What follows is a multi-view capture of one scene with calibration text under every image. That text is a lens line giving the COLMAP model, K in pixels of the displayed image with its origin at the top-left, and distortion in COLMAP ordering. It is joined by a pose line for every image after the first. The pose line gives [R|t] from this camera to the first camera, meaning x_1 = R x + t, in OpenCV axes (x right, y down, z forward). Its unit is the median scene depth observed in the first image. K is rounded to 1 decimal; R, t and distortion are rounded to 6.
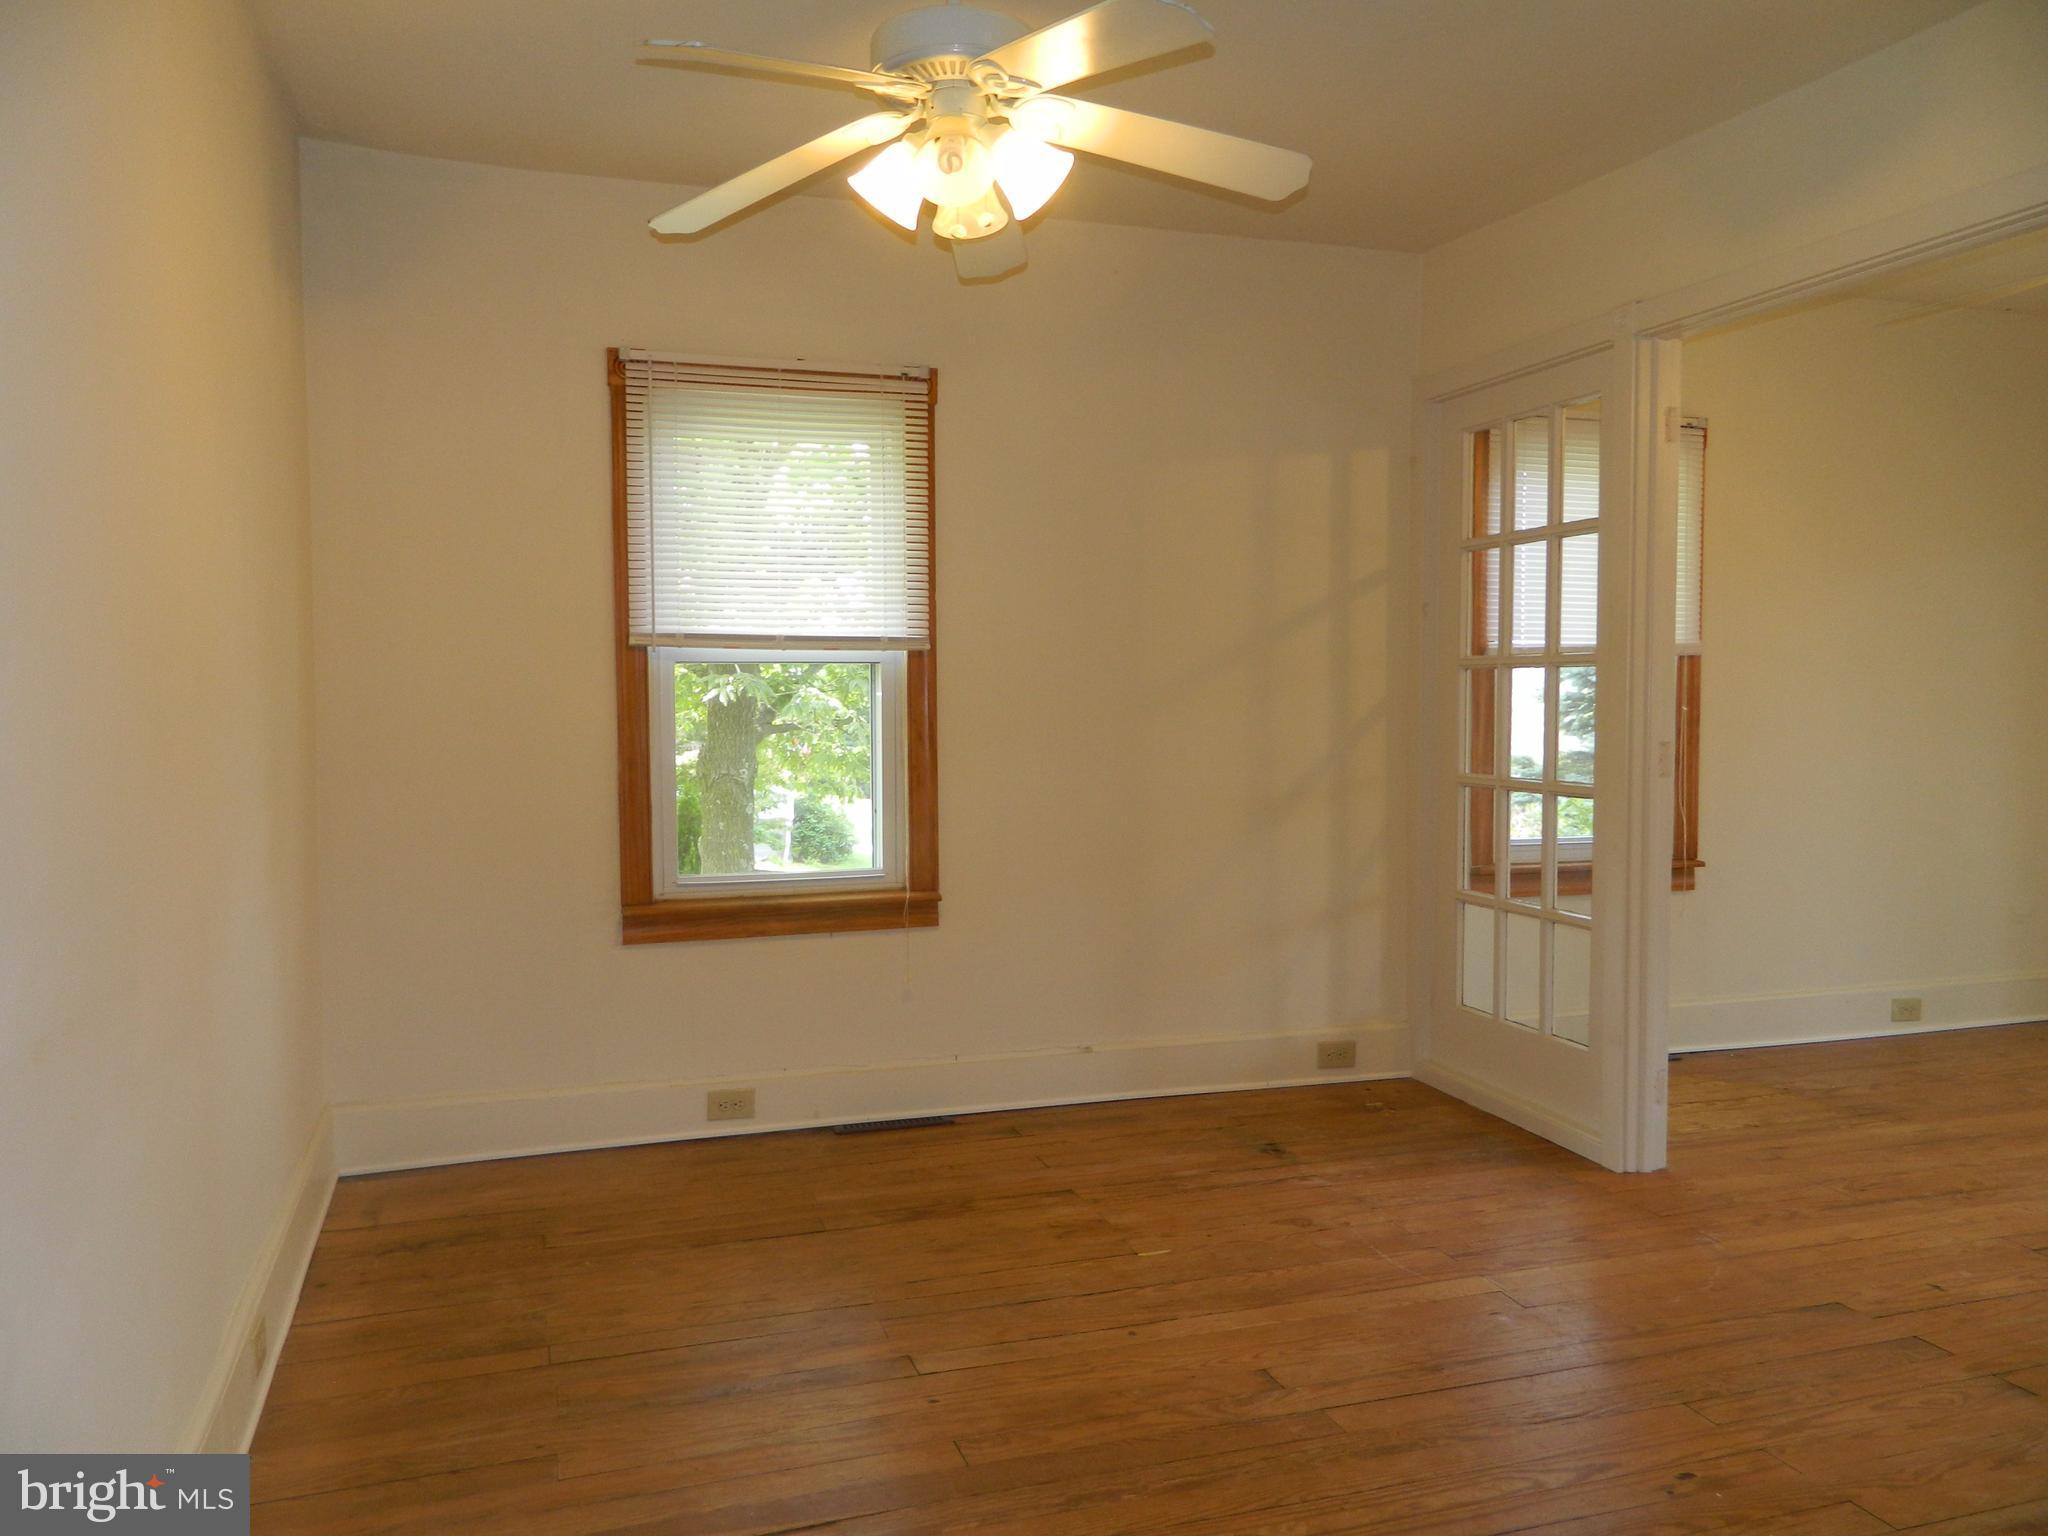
lens RADIAL K [[1525.4, 0, 1007.1], [0, 1525.4, 766.9], [0, 0, 1]] dist [0.006728, -0.002226]
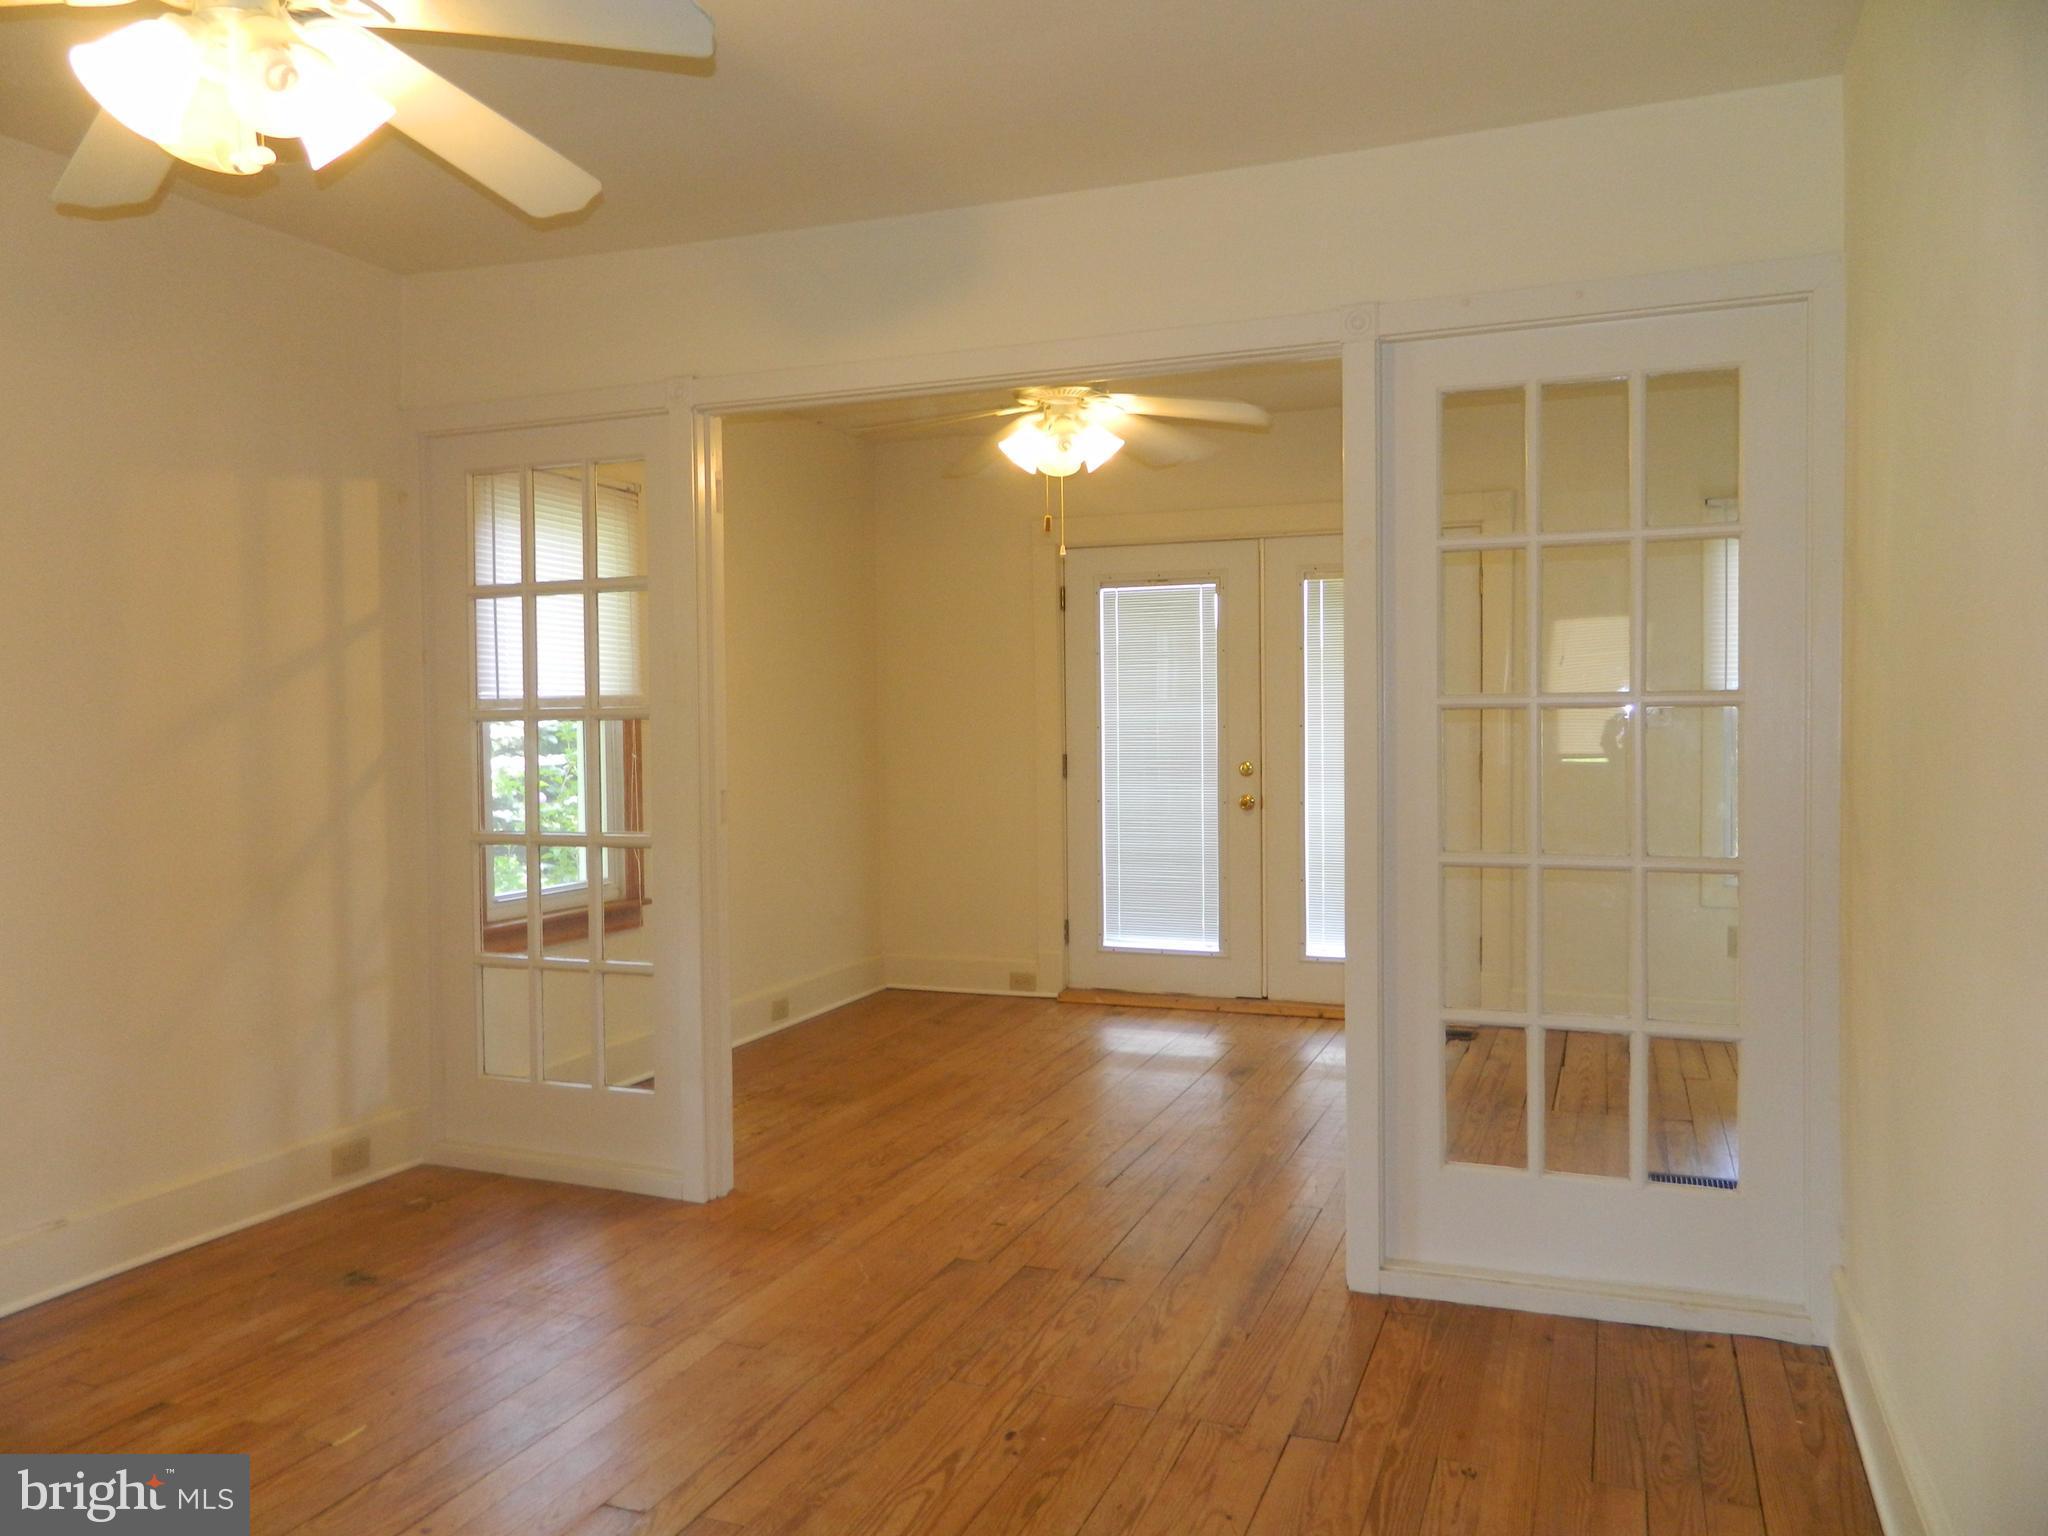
lens RADIAL K [[1525.4, 0, 1006.4], [0, 1525.4, 773.6], [0, 0, 1]] dist [0.006728, -0.002226]
pose [[0.639896, -0.035680, 0.767633, -0.231381], [0.051979, 0.998643, 0.003088, -0.018709], [-0.766702, 0.037925, 0.640882, 0.140132]]
